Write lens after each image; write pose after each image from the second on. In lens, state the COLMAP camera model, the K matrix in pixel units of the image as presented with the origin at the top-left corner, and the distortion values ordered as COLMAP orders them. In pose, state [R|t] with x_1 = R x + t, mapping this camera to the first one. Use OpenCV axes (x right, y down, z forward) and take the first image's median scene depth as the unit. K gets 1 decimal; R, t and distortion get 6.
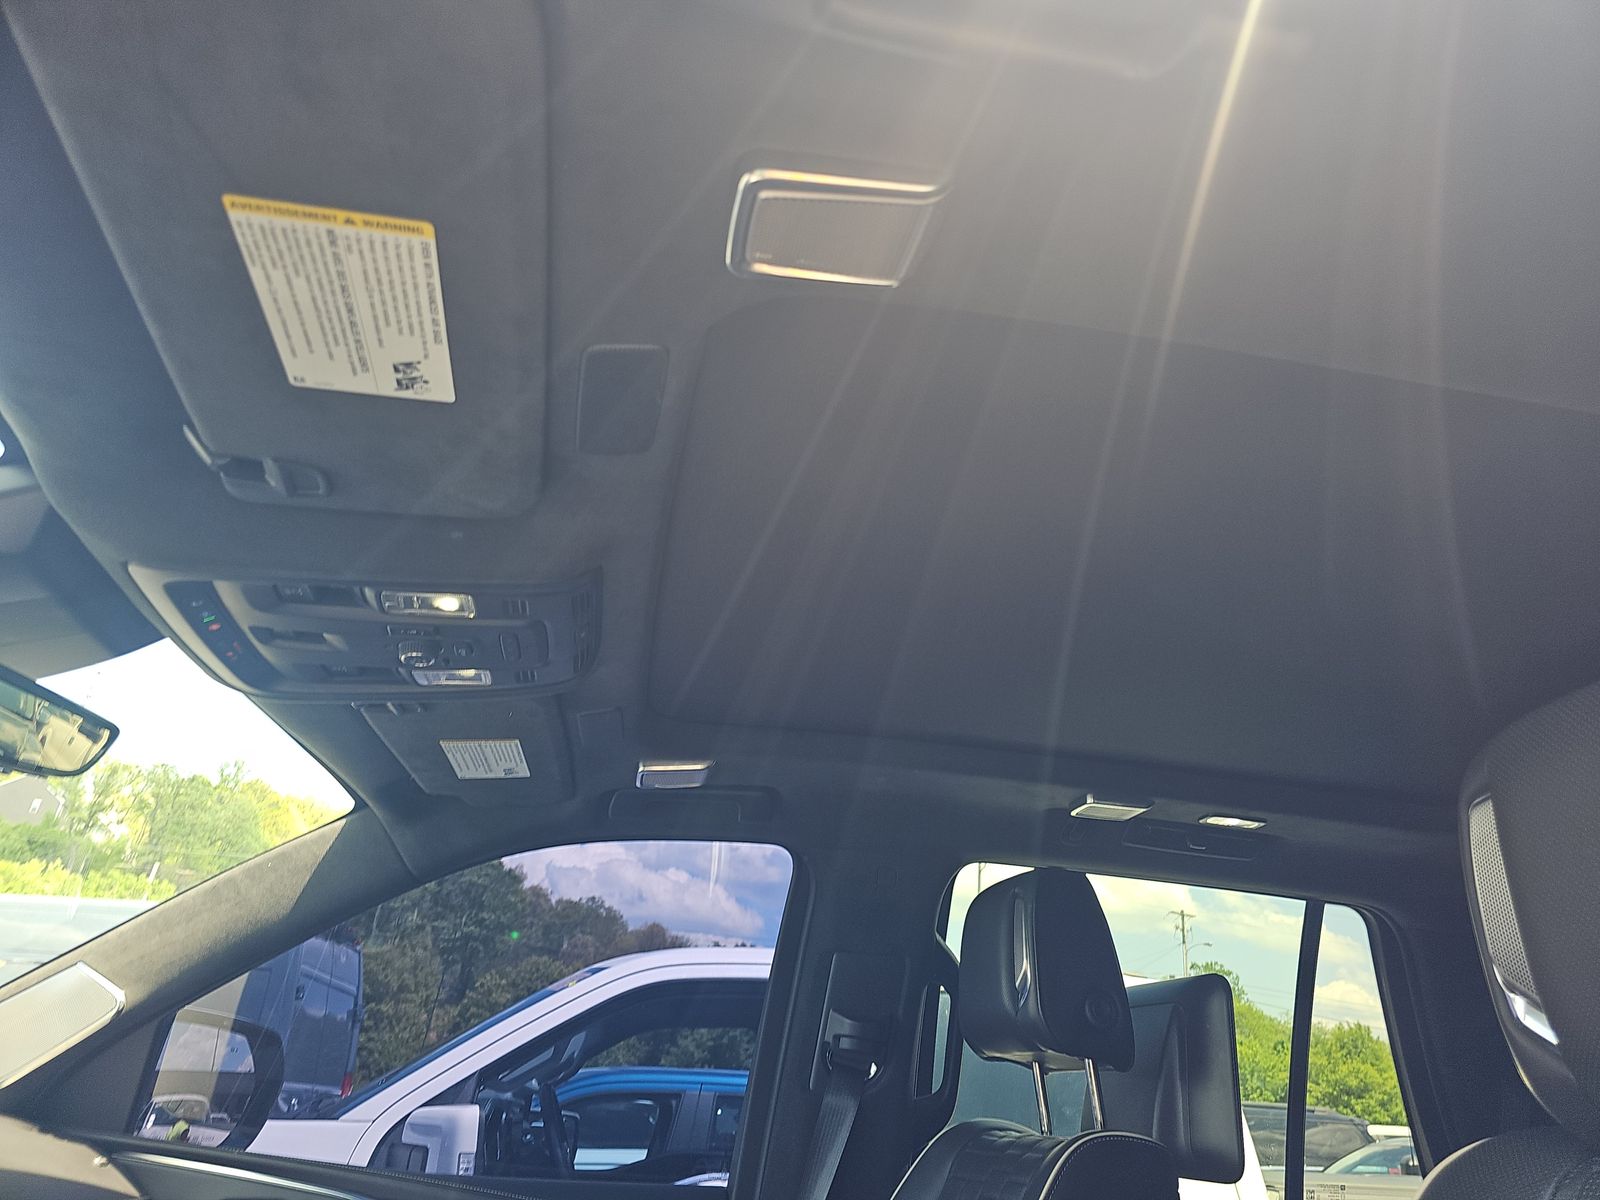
lens RADIAL K [[1101.4, 0, 801.7], [0, 1101.4, 592.9], [0, 0, 1]] dist [0.030578, -0.035189]
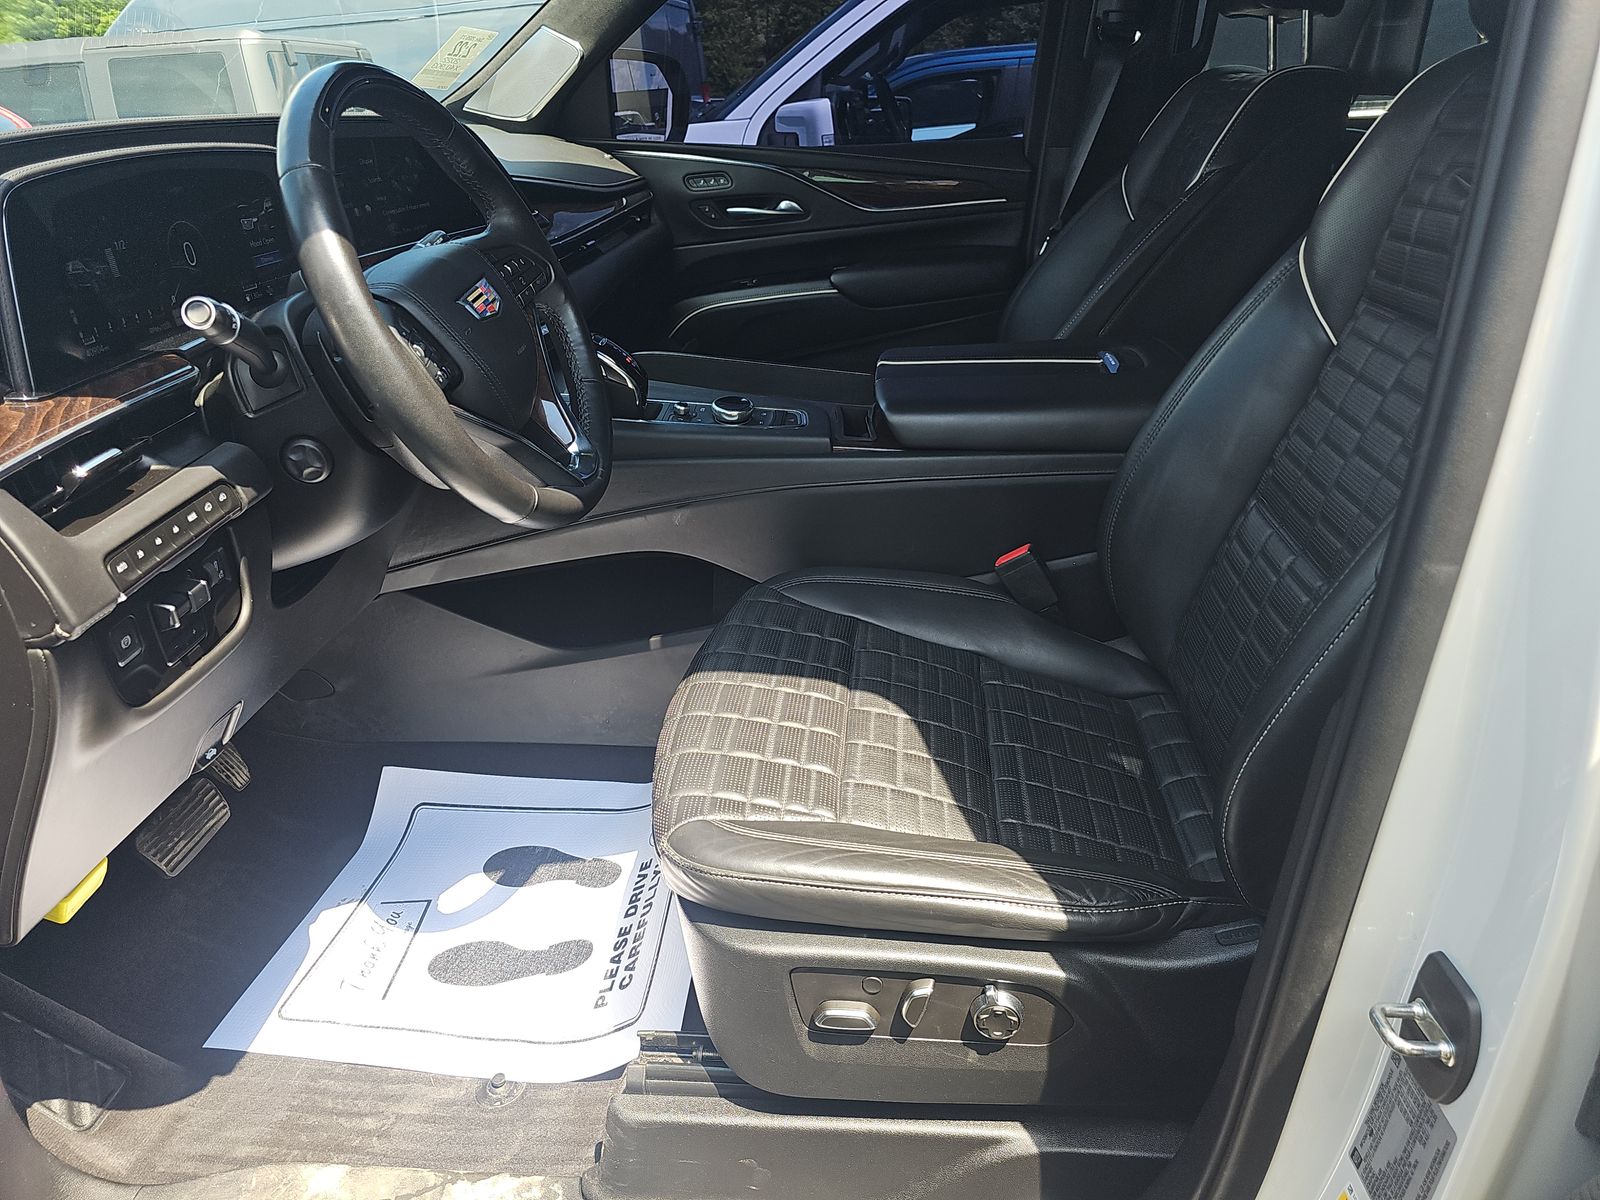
lens RADIAL K [[1101.4, 0, 801.7], [0, 1101.4, 592.9], [0, 0, 1]] dist [0.030578, -0.035189]
pose [[0.959160, 0.024248, -0.281824, 0.039980], [0.198609, 0.651696, 0.732015, -0.083304], [0.201413, -0.758092, 0.620265, -0.181838]]
